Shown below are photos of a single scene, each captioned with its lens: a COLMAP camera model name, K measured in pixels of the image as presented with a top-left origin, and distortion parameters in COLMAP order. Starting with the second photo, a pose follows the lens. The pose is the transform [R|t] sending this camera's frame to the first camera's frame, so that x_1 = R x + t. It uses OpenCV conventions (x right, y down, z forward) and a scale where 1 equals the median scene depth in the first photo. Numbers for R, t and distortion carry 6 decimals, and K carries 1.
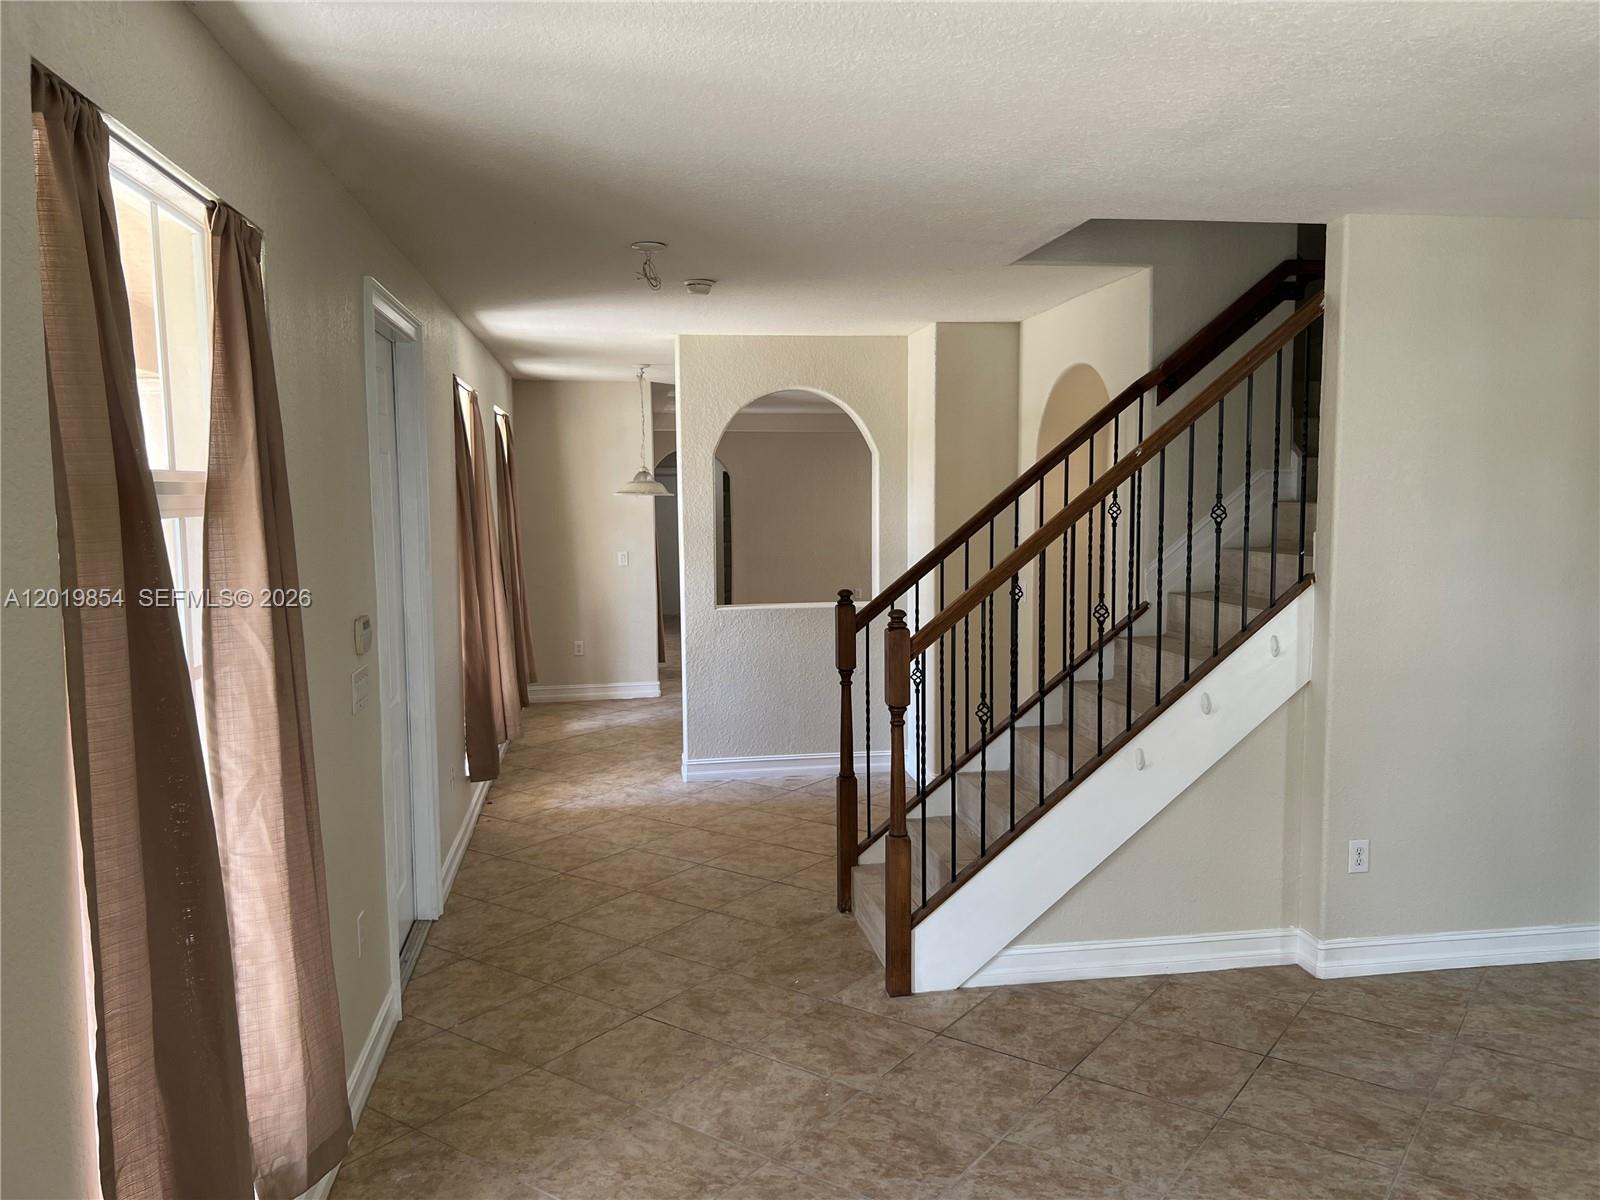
lens RADIAL K [[1199.3, 0, 787.0], [0, 1199.3, 613.1], [0, 0, 1]] dist [0.037590, -0.048326]
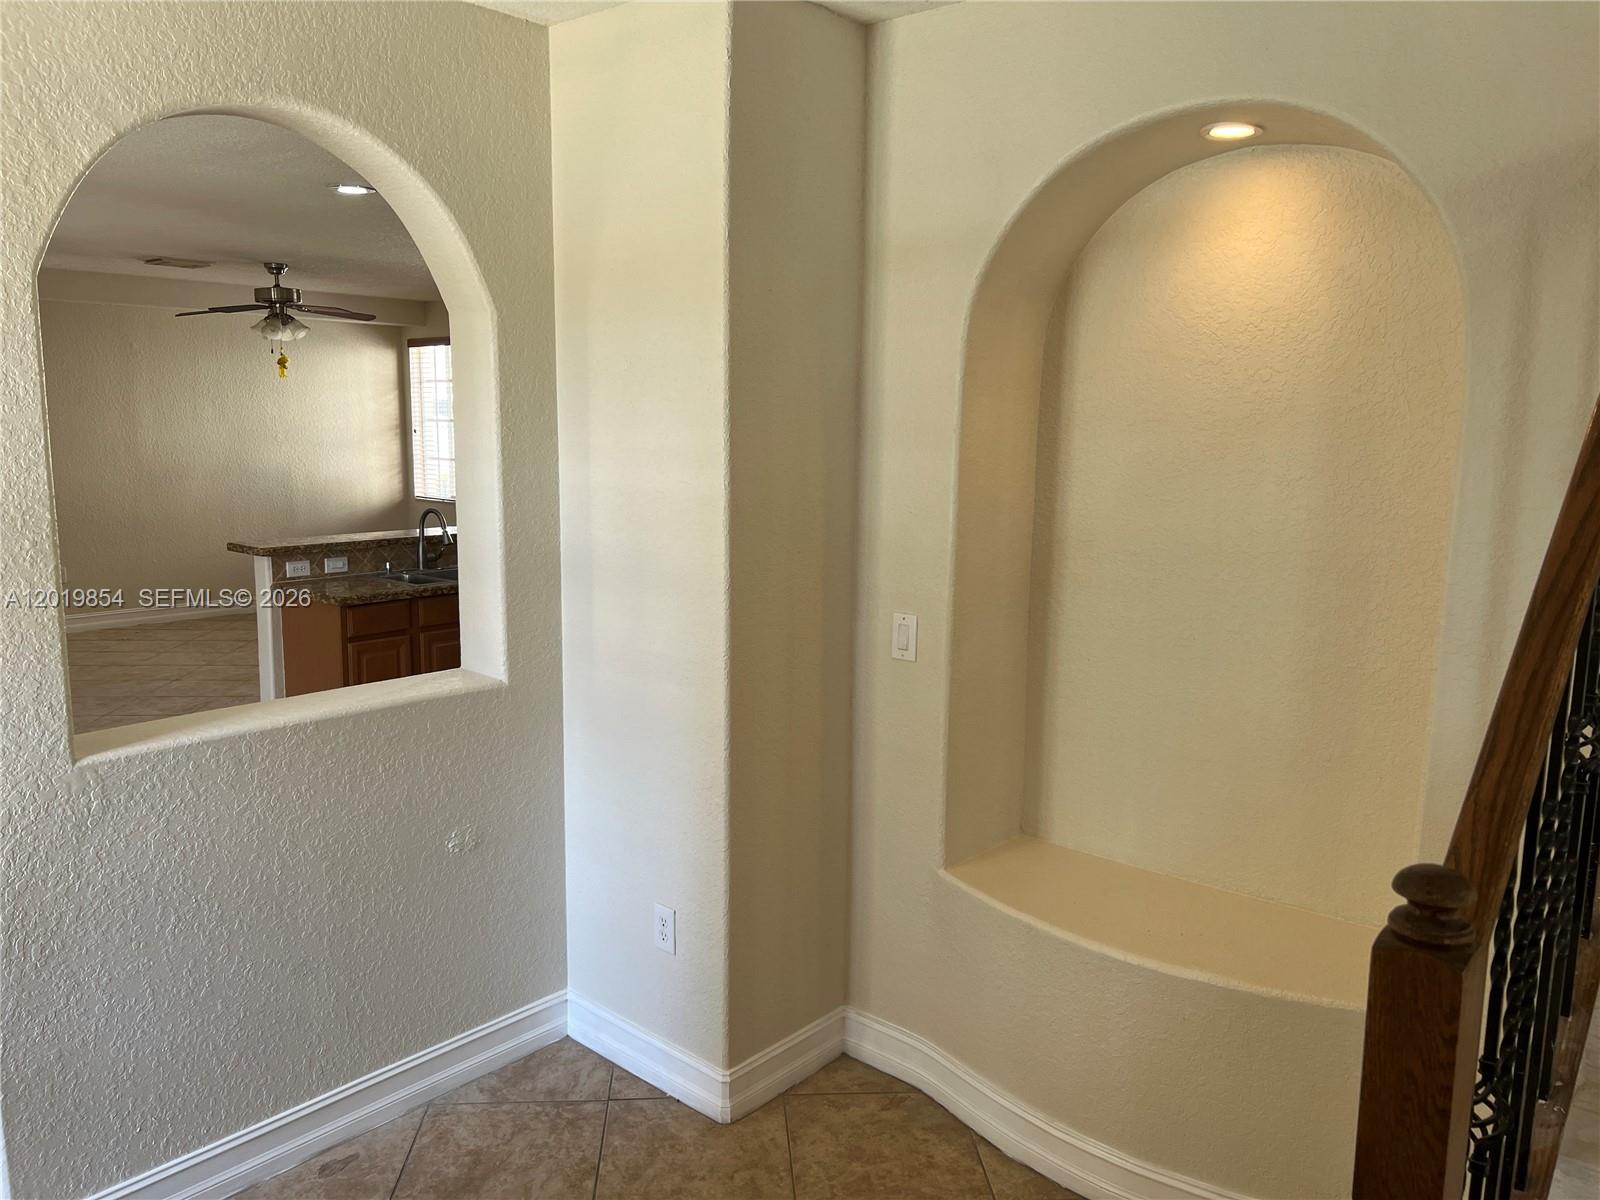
lens RADIAL K [[1199.3, 0, 787.0], [0, 1199.3, 613.1], [0, 0, 1]] dist [0.037590, -0.048326]
pose [[0.757720, -0.086134, 0.646871, -0.094717], [0.046302, 0.995849, 0.078366, -0.046624], [-0.650935, -0.029428, 0.758562, 0.486761]]
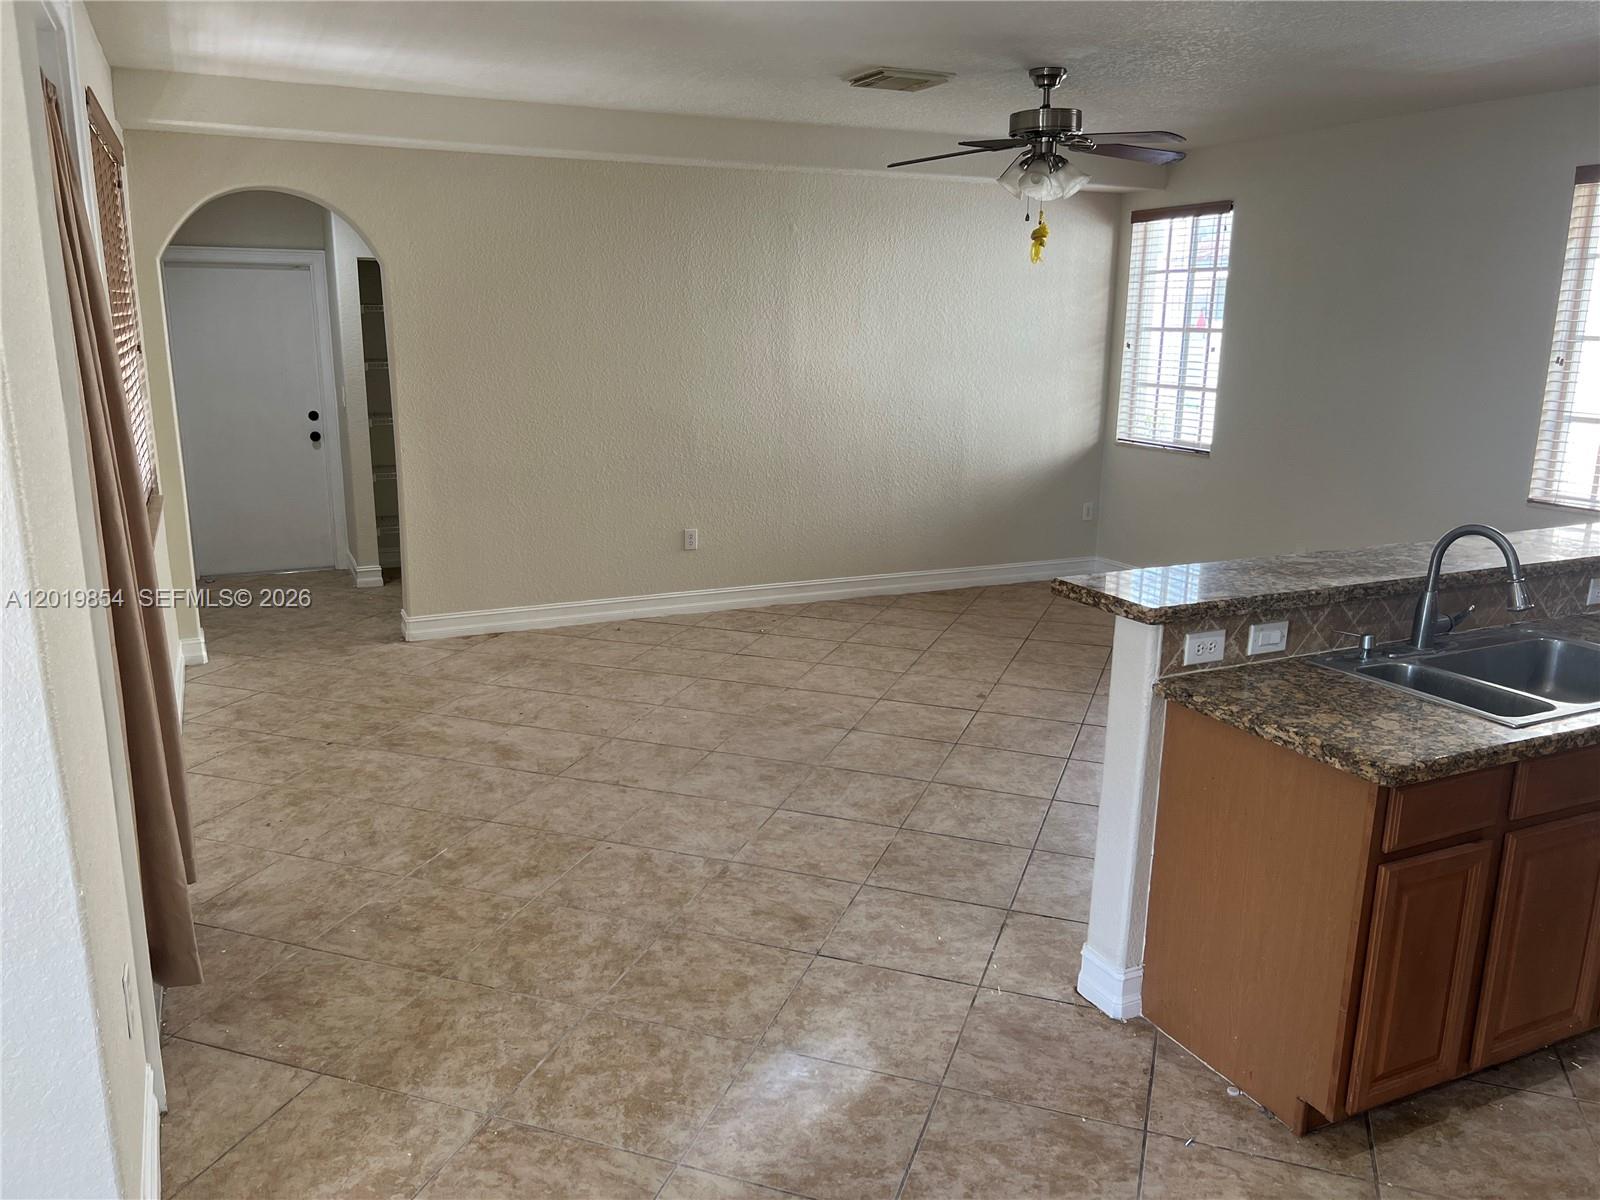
lens RADIAL K [[1199.3, 0, 787.0], [0, 1199.3, 613.1], [0, 0, 1]] dist [0.037590, -0.048326]
pose [[0.956391, -0.051078, 0.287588, -0.060803], [0.011191, 0.990276, 0.138664, -0.087038], [-0.291875, -0.129399, 0.947663, 0.918763]]
